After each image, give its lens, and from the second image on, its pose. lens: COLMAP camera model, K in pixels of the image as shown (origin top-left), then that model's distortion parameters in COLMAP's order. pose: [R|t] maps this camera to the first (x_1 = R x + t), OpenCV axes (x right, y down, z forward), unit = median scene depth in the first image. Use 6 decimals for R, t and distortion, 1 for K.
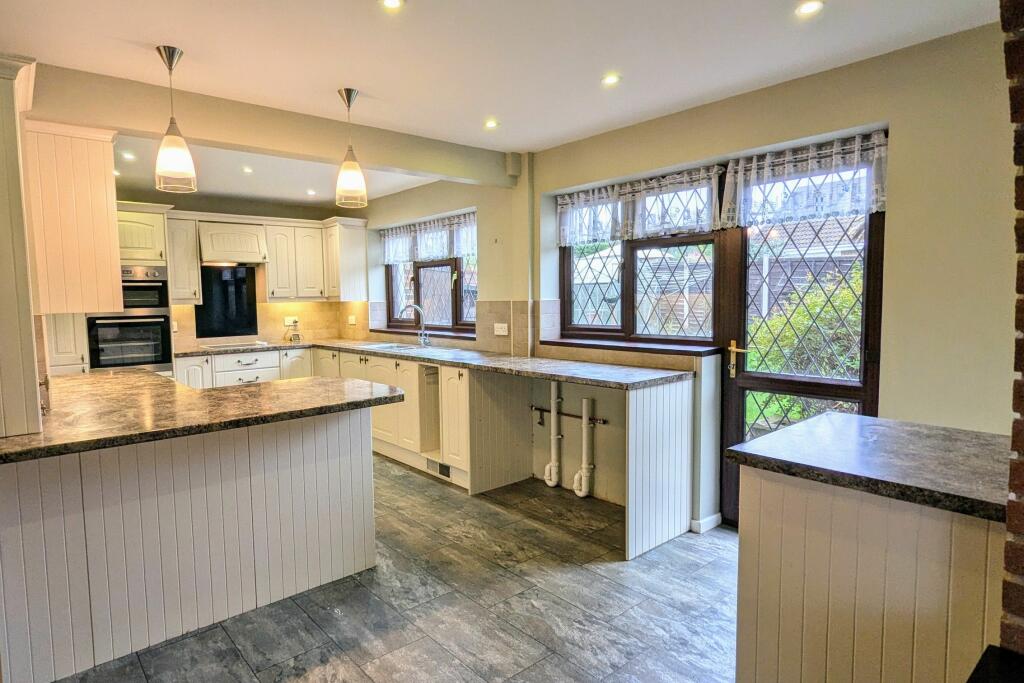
lens RADIAL K [[571.5, 0, 512.4], [0, 571.5, 340.2], [0, 0, 1]] dist [-0.021148, -0.001294]
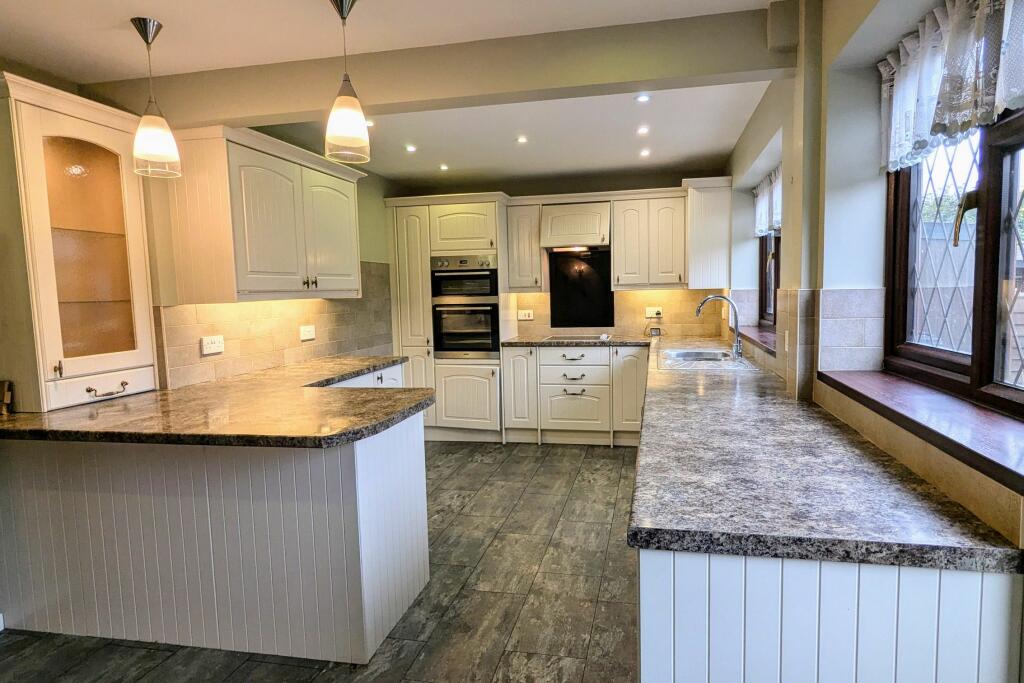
lens RADIAL K [[594.5, 0, 515.6], [0, 594.5, 342.8], [0, 0, 1]] dist [0.004670, 0.000149]
pose [[0.594421, 0.071542, -0.800965, 0.243709], [-0.049327, 0.997403, 0.052480, -0.030593], [0.802640, 0.008313, 0.596406, 0.385318]]
